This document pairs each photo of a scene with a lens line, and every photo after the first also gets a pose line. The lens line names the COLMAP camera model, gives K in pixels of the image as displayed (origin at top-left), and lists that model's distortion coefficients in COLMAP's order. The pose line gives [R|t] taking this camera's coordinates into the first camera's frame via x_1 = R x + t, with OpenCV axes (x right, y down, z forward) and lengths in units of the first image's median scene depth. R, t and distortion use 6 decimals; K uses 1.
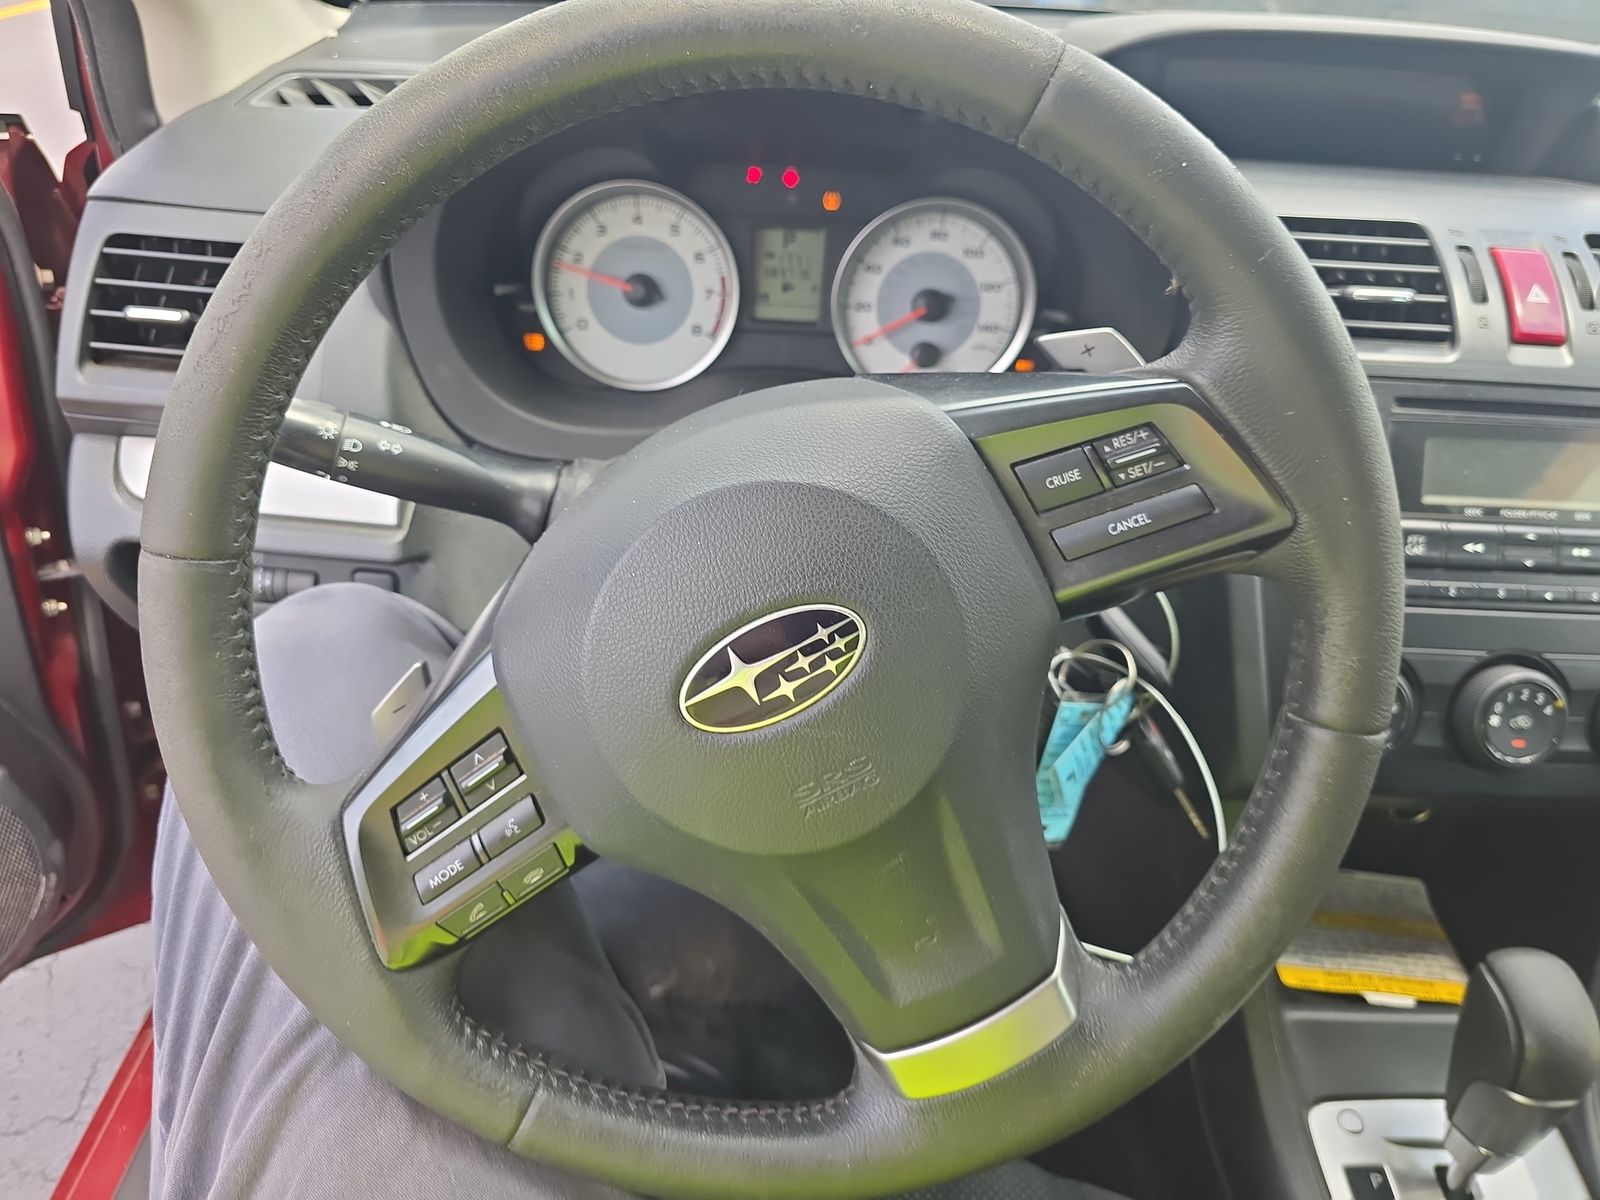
lens RADIAL K [[1128.2, 0, 800.0], [0, 1128.2, 600.0], [0, 0, 1]] dist [0.038244, -0.061748]
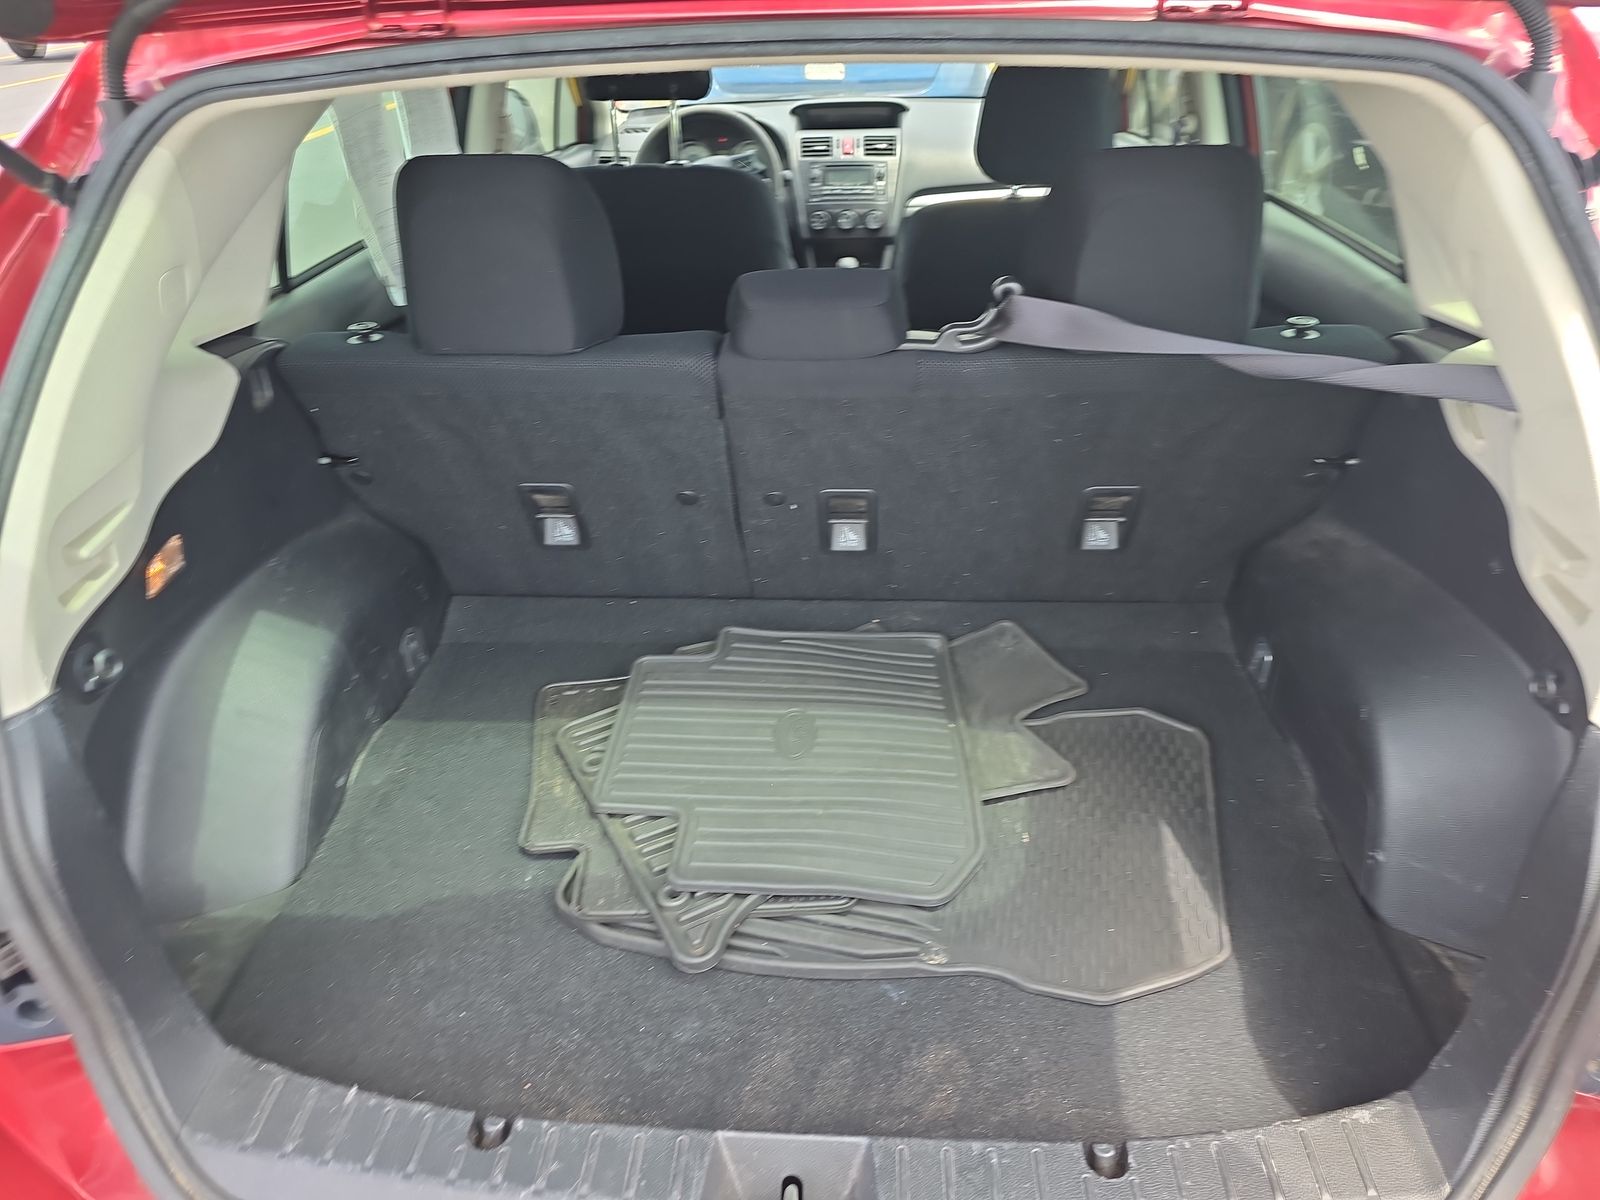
lens RADIAL K [[1128.2, 0, 800.0], [0, 1128.2, 600.0], [0, 0, 1]] dist [0.038244, -0.061748]
pose [[0.994773, -0.036257, -0.095459, 0.855702], [0.030713, 0.997790, -0.058919, 2.286651], [0.097384, 0.055679, 0.993688, -4.463338]]
